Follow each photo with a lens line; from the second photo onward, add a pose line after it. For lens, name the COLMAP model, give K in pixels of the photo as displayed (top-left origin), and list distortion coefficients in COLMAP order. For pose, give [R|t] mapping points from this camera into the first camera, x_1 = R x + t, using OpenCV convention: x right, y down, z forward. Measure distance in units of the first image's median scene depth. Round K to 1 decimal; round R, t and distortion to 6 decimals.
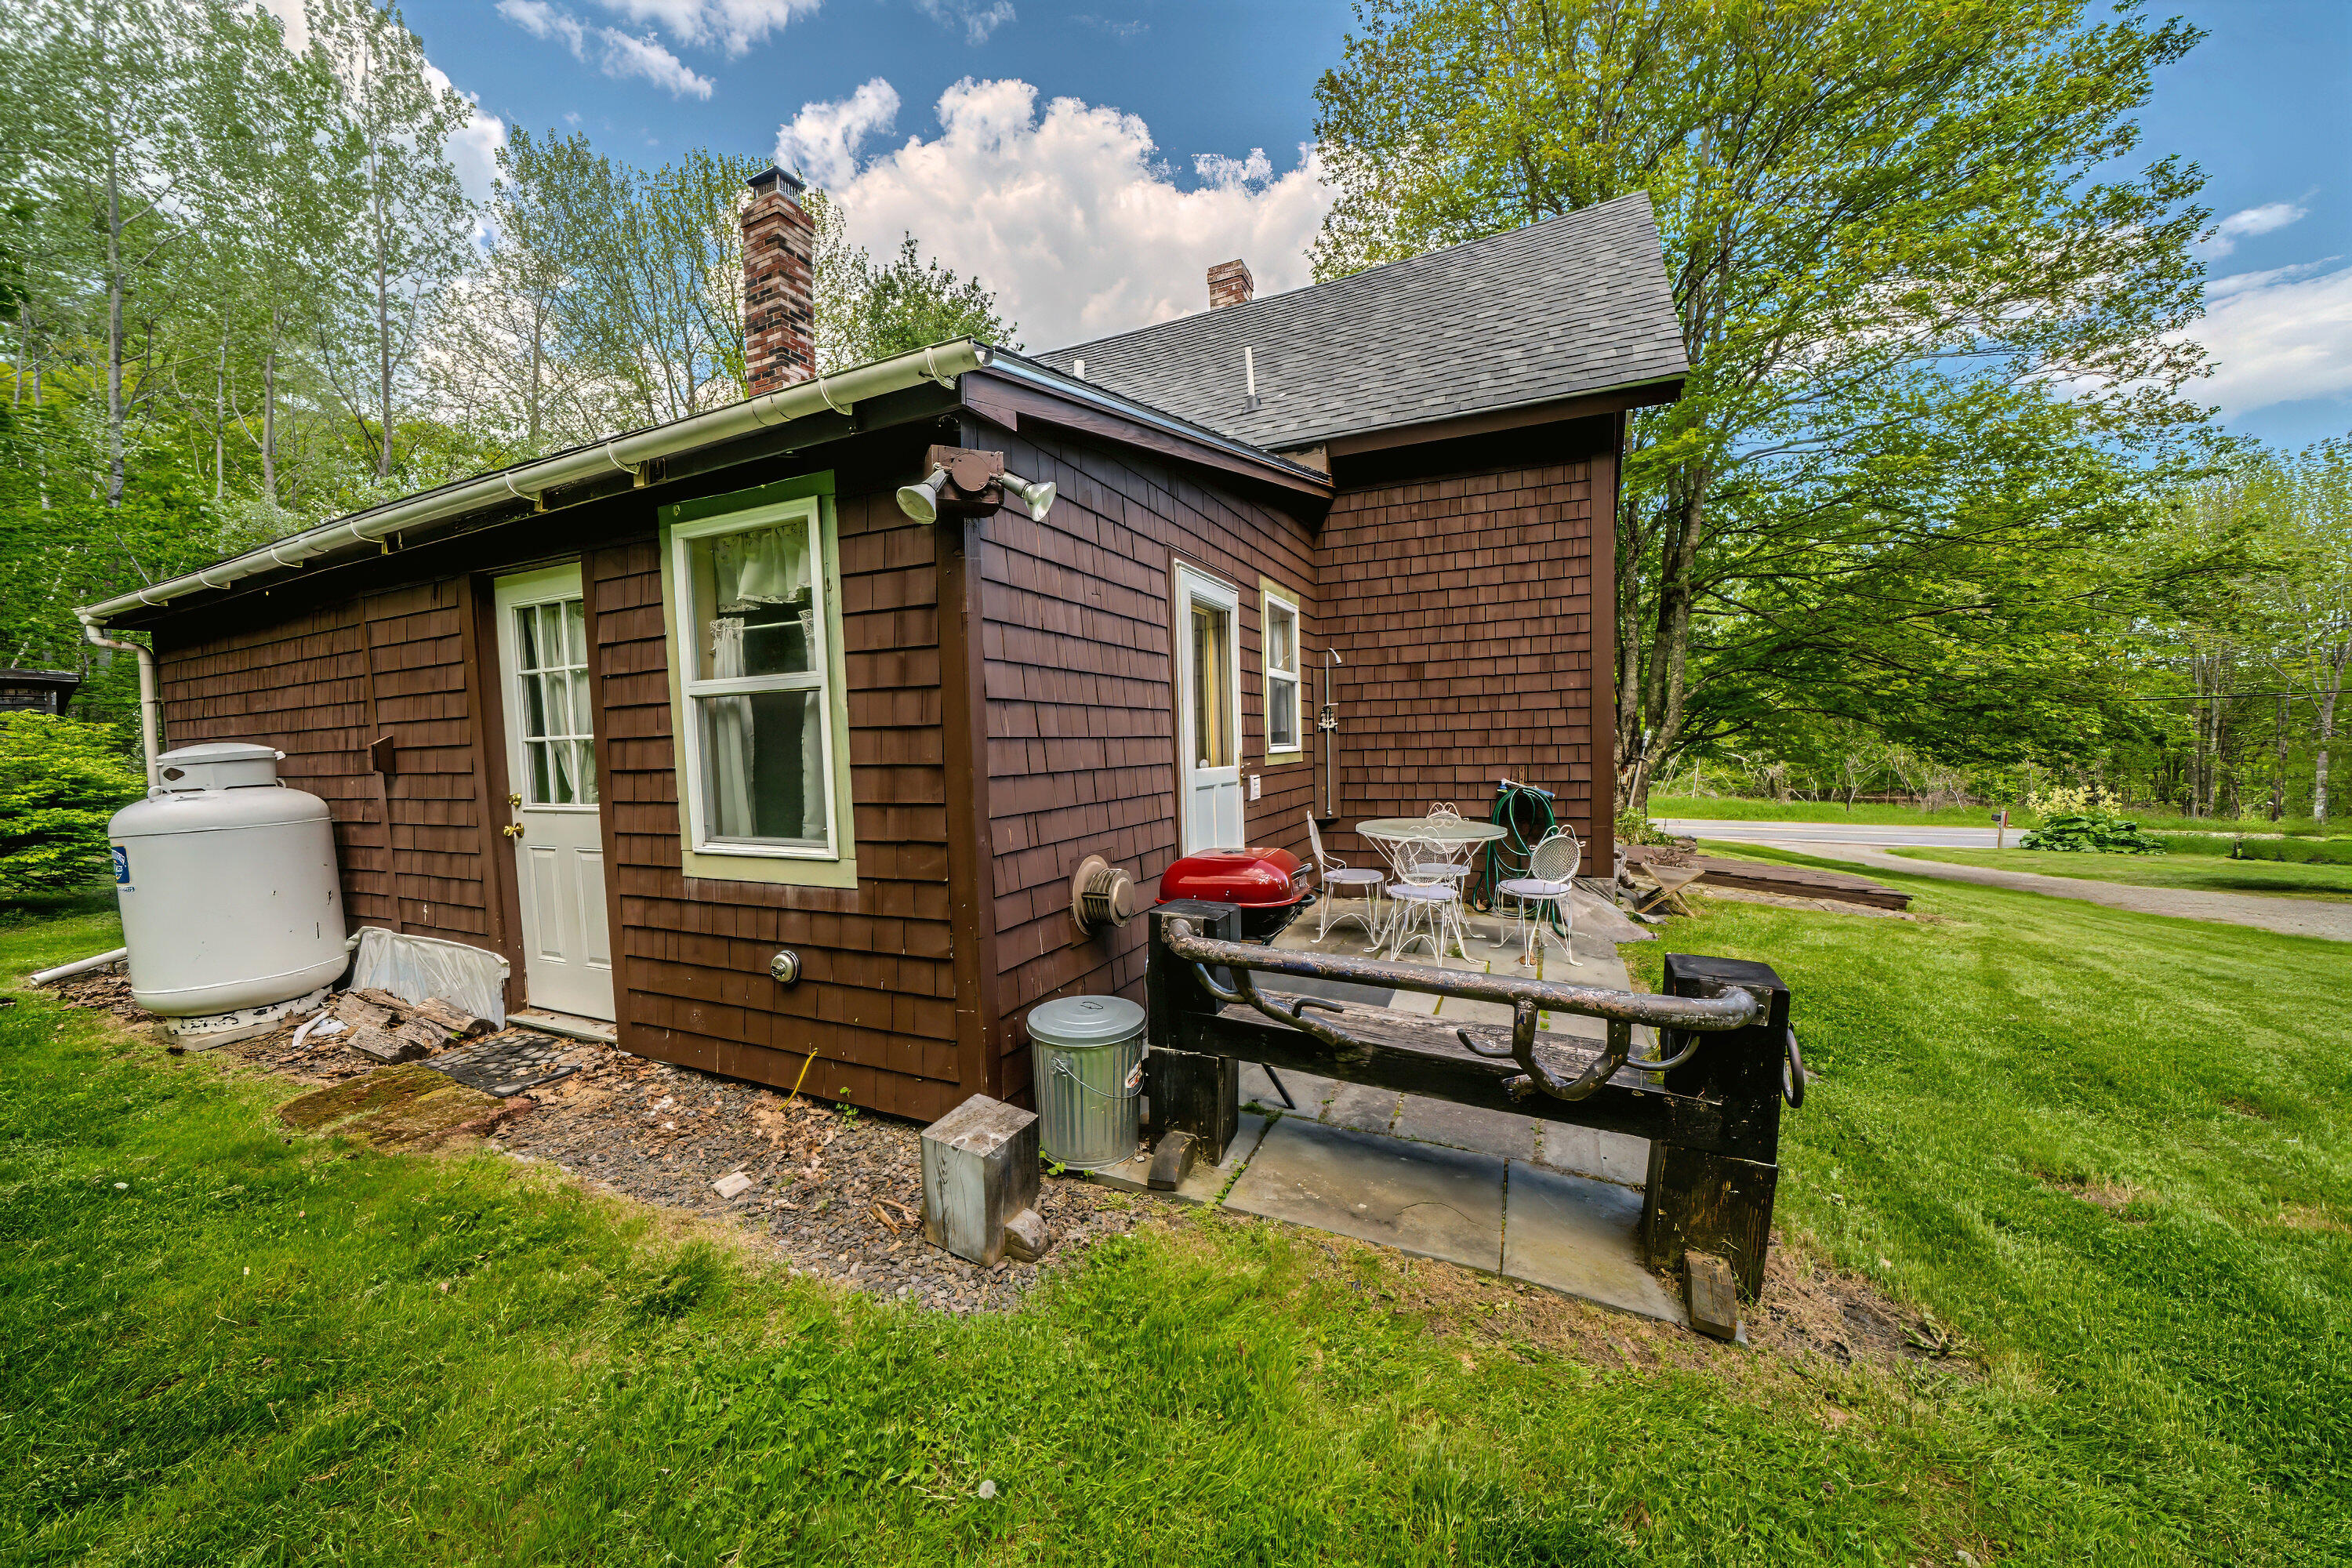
lens RADIAL K [[822.6, 0, 1170.6], [0, 822.6, 792.1], [0, 0, 1]] dist [-0.010698, 0.000814]
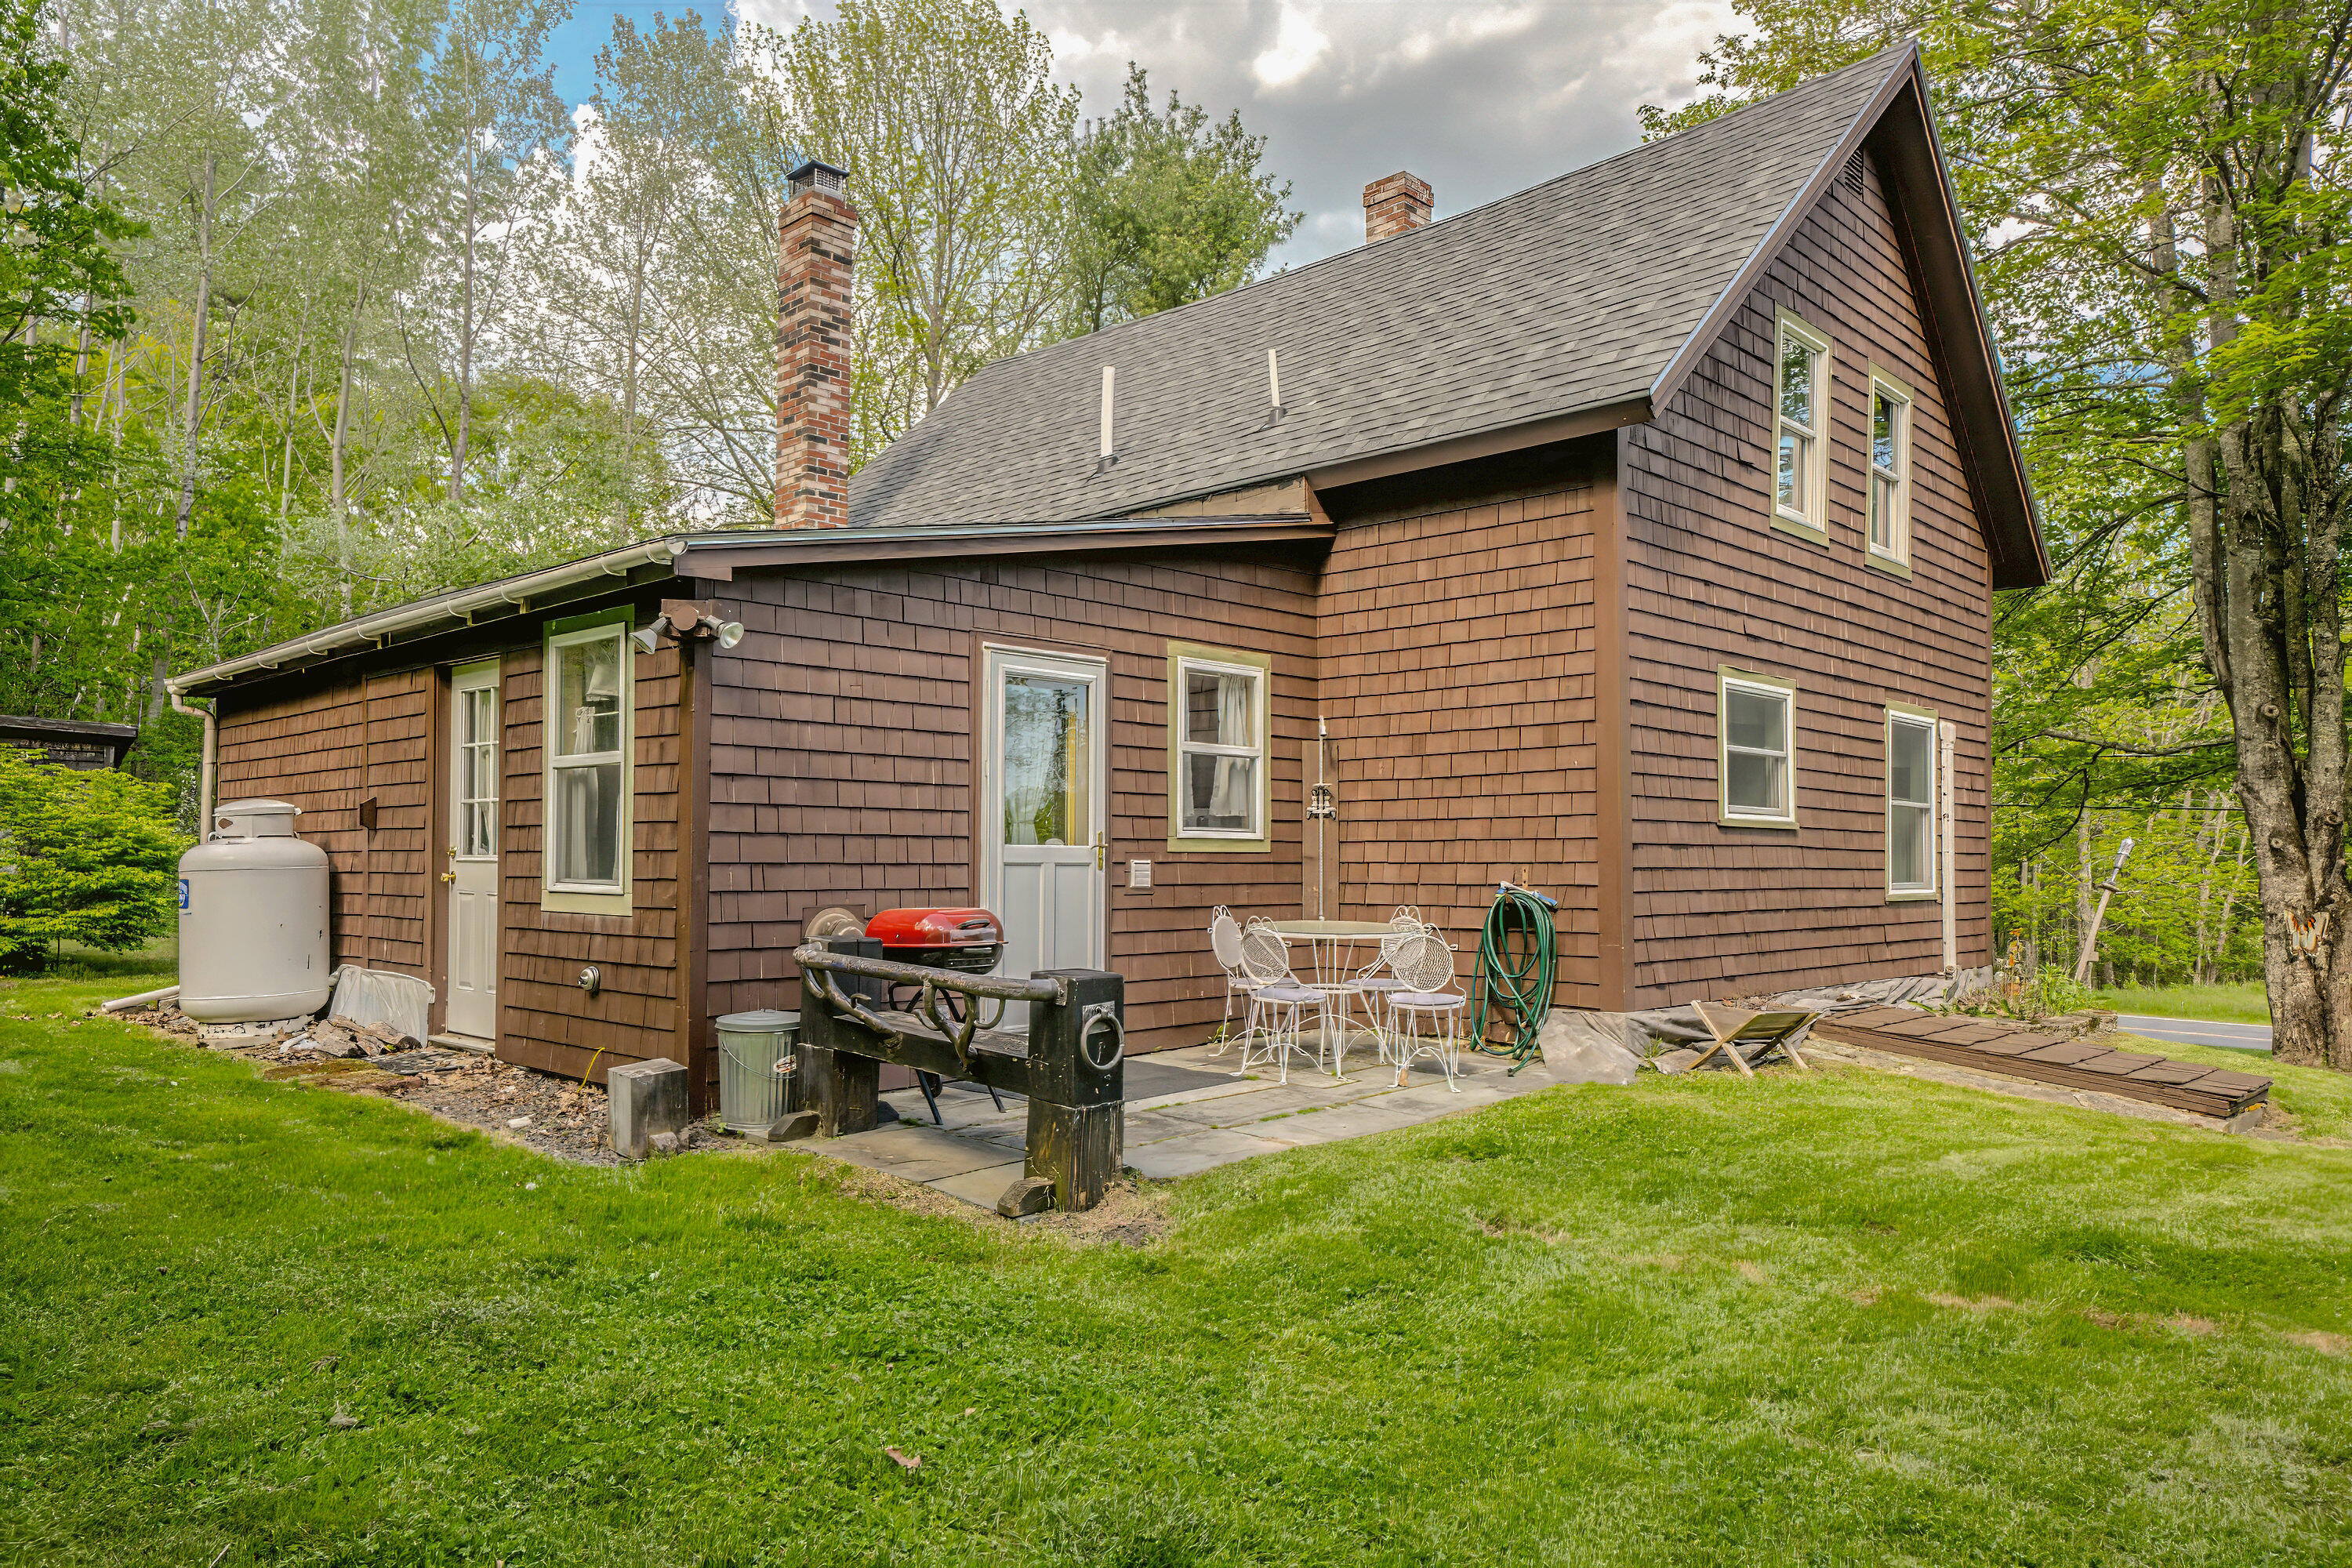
lens RADIAL K [[1530.6, 0, 1179.0], [0, 1530.6, 802.6], [0, 0, 1]] dist [0.055323, -0.000434]
pose [[0.945875, 0.018929, -0.323980, 0.782444], [-0.048482, 0.995337, -0.083391, 0.063728], [0.320891, 0.094585, 0.942382, -0.667050]]
